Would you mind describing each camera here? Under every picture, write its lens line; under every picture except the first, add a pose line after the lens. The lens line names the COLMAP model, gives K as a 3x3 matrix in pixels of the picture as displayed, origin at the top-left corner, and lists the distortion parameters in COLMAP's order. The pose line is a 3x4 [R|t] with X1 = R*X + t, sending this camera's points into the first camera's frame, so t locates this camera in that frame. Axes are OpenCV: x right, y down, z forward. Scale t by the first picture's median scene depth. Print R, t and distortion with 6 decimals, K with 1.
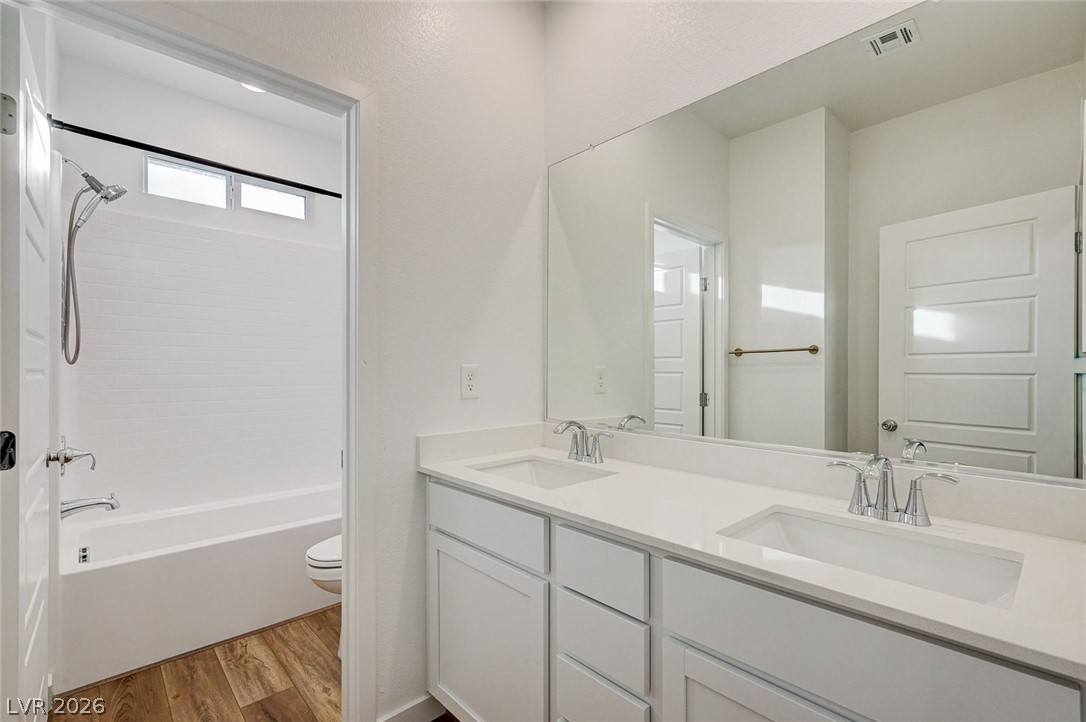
lens RADIAL K [[482.2, 0, 541.9], [0, 482.2, 366.7], [0, 0, 1]] dist [-0.001144, -0.000068]
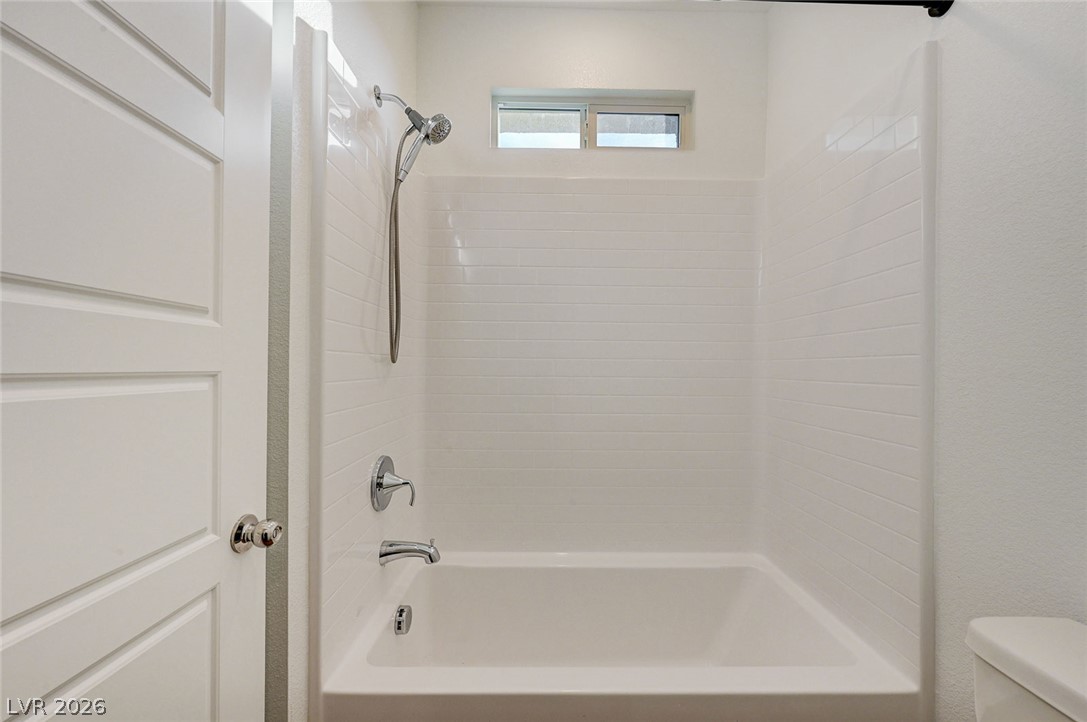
lens RADIAL K [[424.9, 0, 543.4], [0, 424.9, 365.3], [0, 0, 1]] dist [0.016991, 0.000298]
pose [[0.733130, 0.004718, -0.680072, -0.331558], [-0.005911, 0.999982, 0.000565, -0.002202], [0.680062, 0.003606, 0.733145, 0.645539]]
